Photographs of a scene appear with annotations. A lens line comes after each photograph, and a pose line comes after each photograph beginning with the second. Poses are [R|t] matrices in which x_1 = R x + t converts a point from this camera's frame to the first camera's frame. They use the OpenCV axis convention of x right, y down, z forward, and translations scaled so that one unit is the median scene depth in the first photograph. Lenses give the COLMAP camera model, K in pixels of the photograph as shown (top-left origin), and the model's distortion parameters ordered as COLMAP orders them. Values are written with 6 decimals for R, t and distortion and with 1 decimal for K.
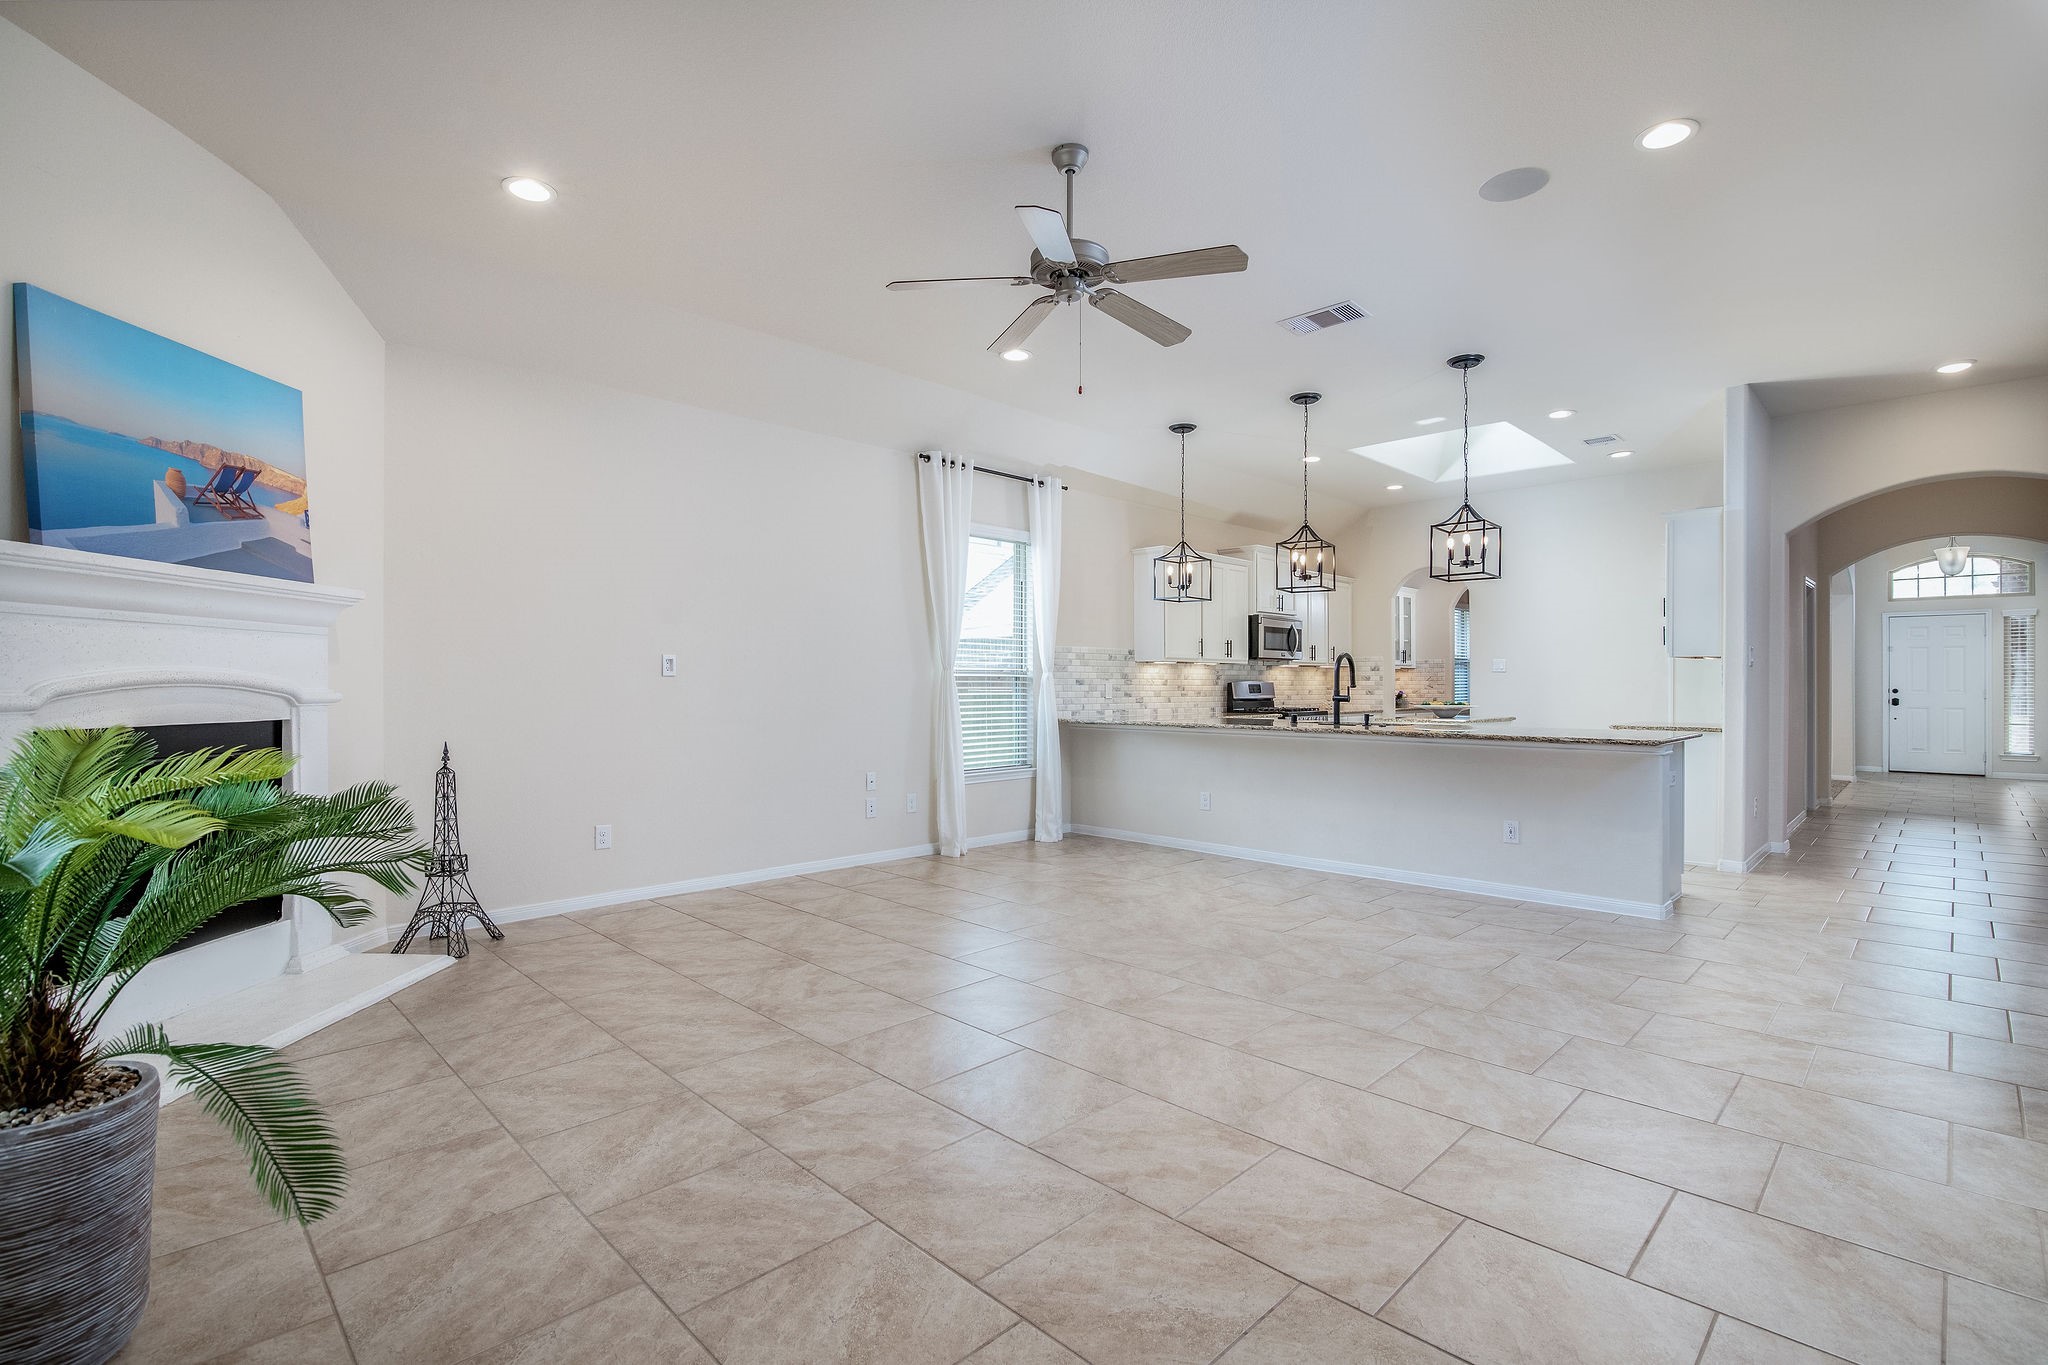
lens RADIAL K [[936.9, 0, 1036.5], [0, 936.9, 683.0], [0, 0, 1]] dist [-0.012088, -0.000043]
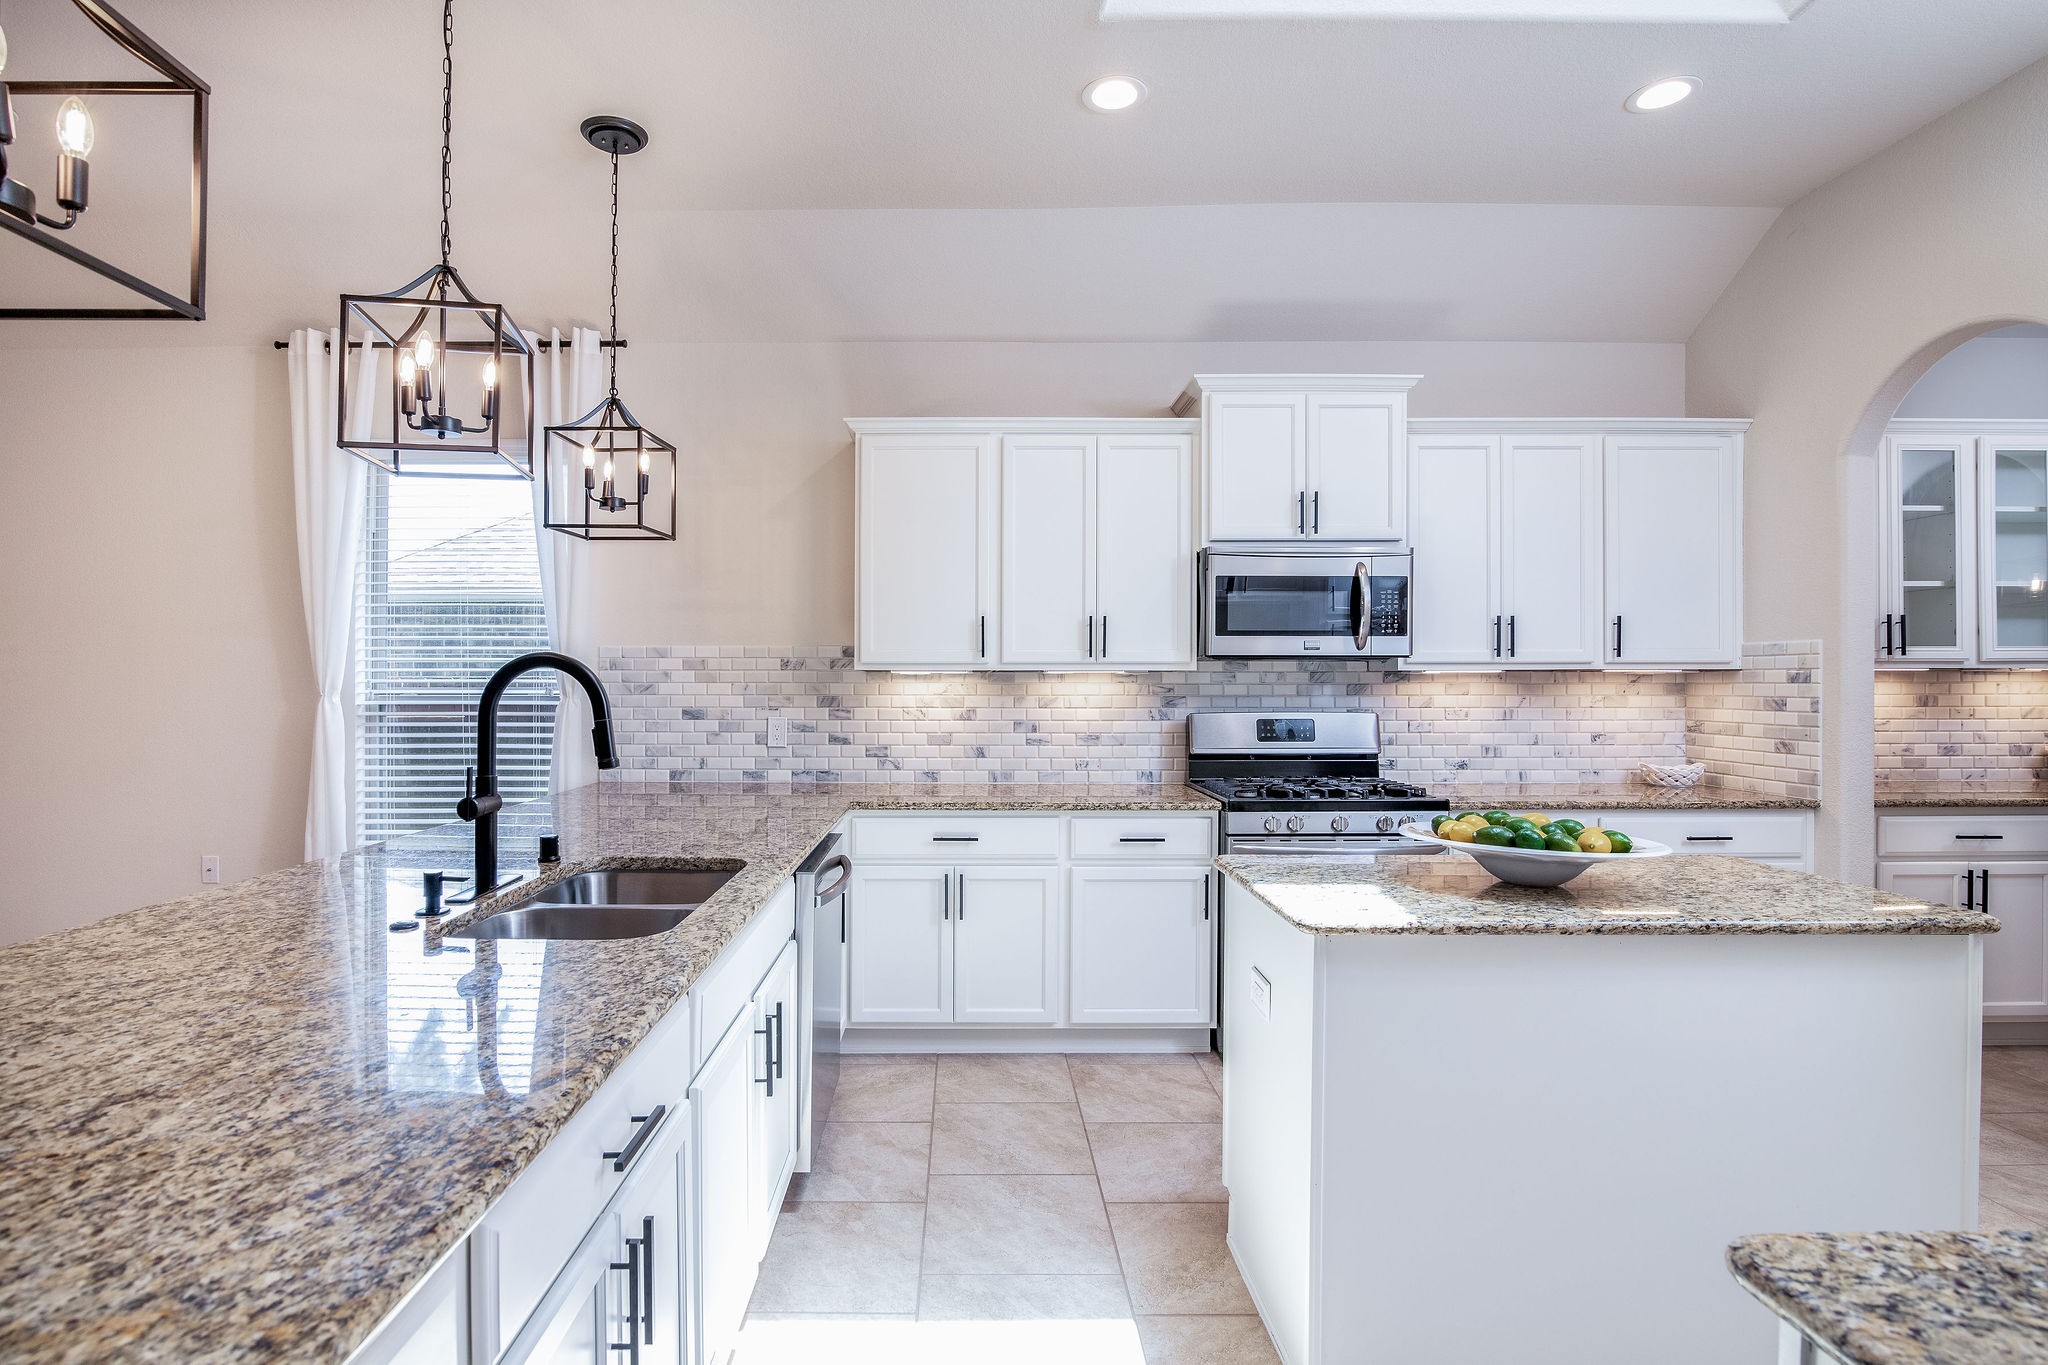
lens RADIAL K [[1029.9, 0, 1014.2], [0, 1029.9, 676.9], [0, 0, 1]] dist [-0.002896, -0.000452]
pose [[0.703202, -0.004730, -0.710974, 0.515389], [0.001278, 0.999985, -0.005389, -0.016279], [0.710989, 0.002881, 0.703197, 0.658017]]
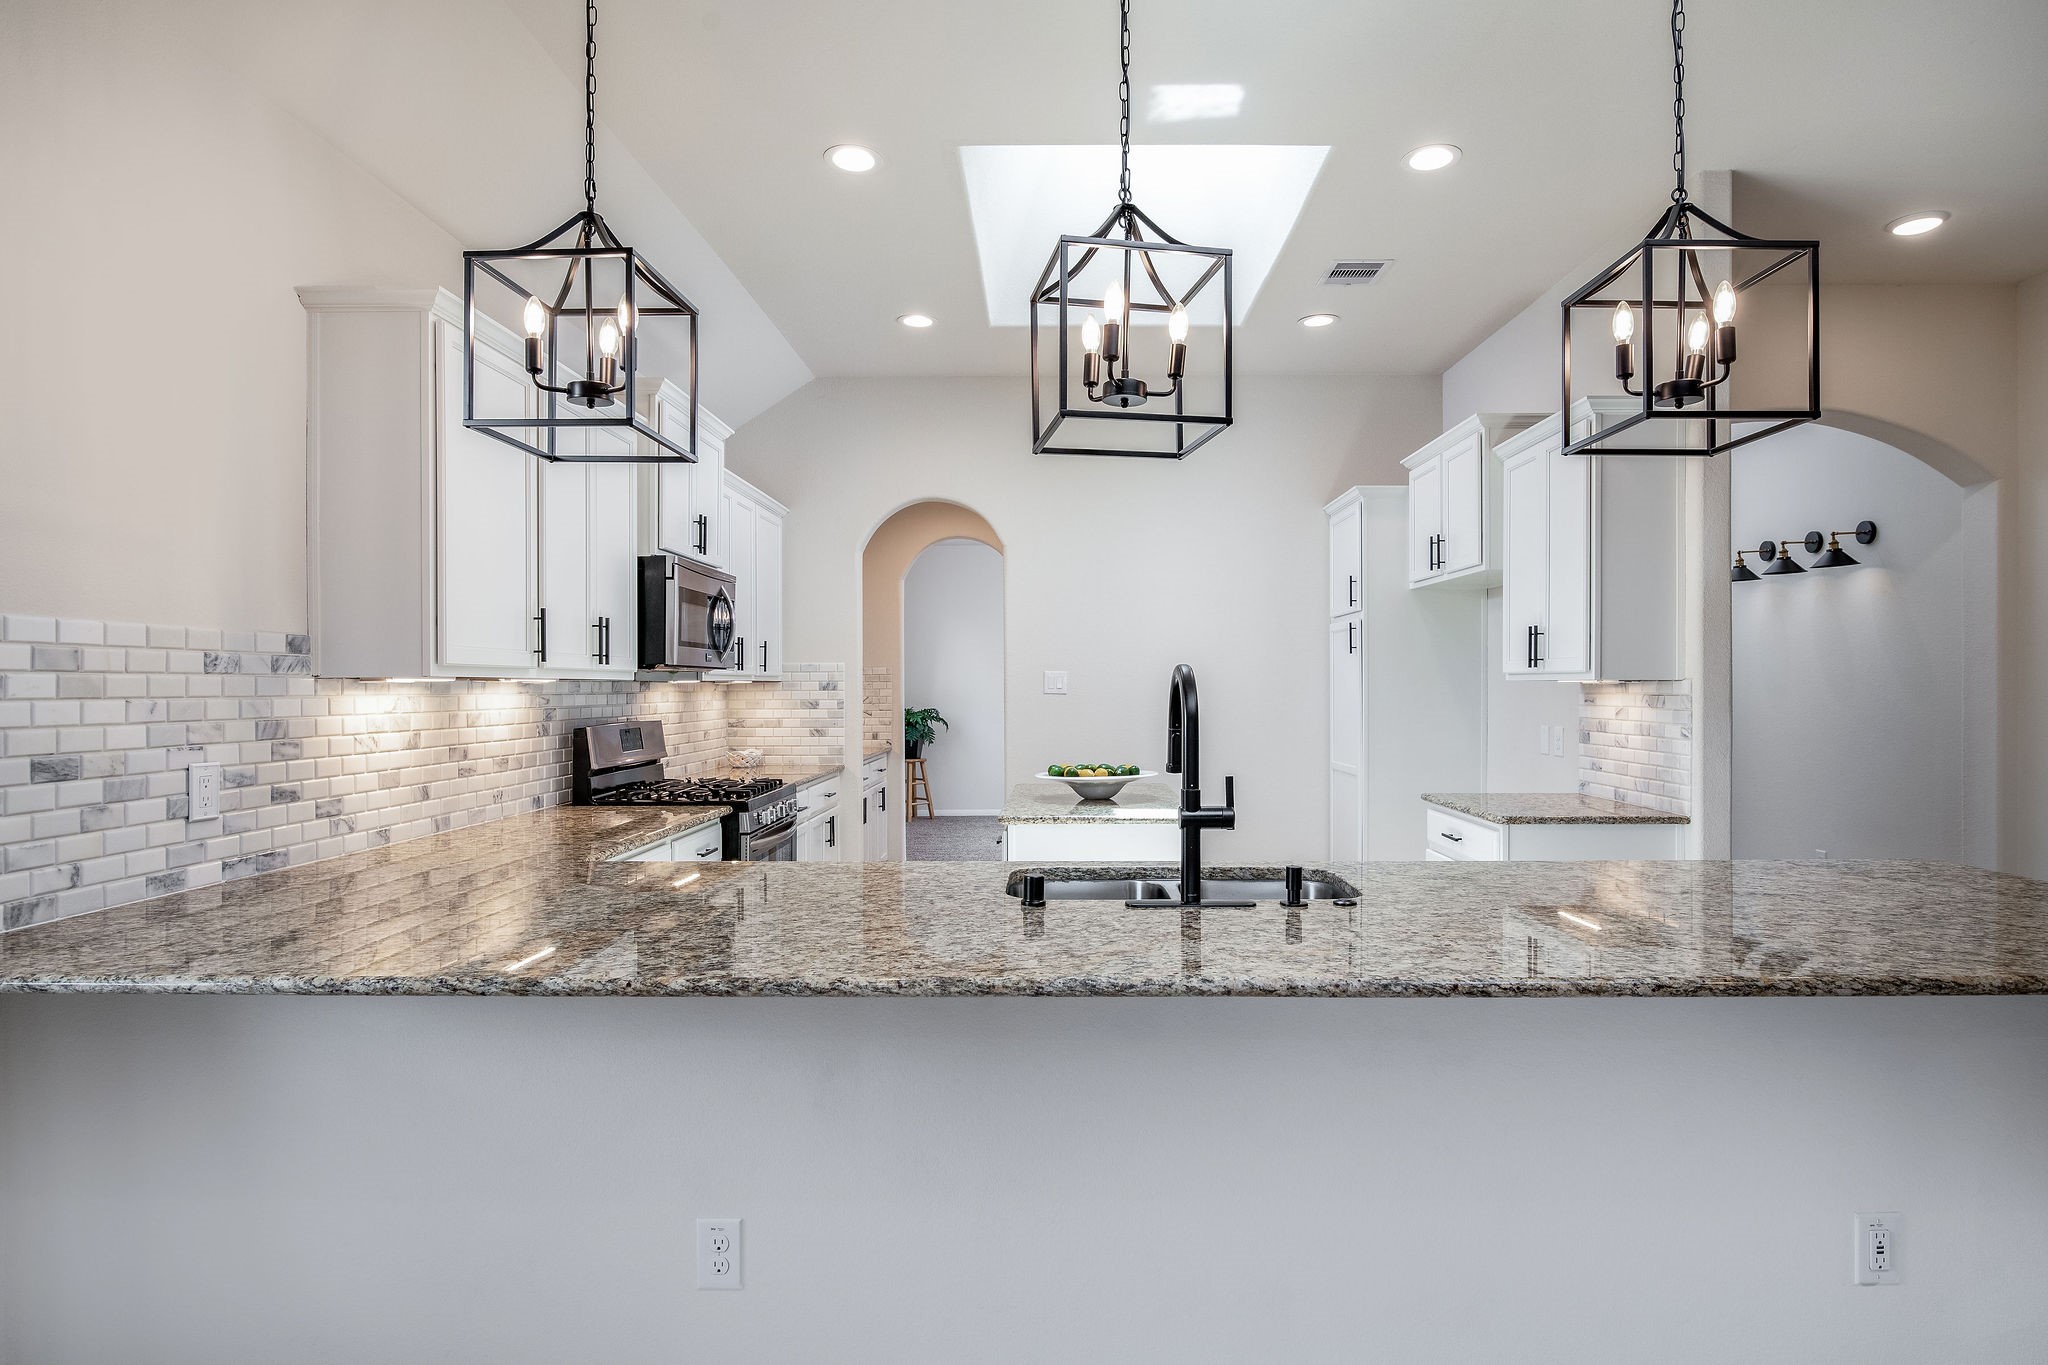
lens RADIAL K [[1110.5, 0, 1043.7], [0, 1110.5, 681.2], [0, 0, 1]] dist [-0.002221, -0.000277]
pose [[0.725554, 0.000629, 0.688165, 0.031889], [0.001842, 0.999994, -0.002857, -0.019364], [-0.688163, 0.003341, 0.725549, 0.572942]]
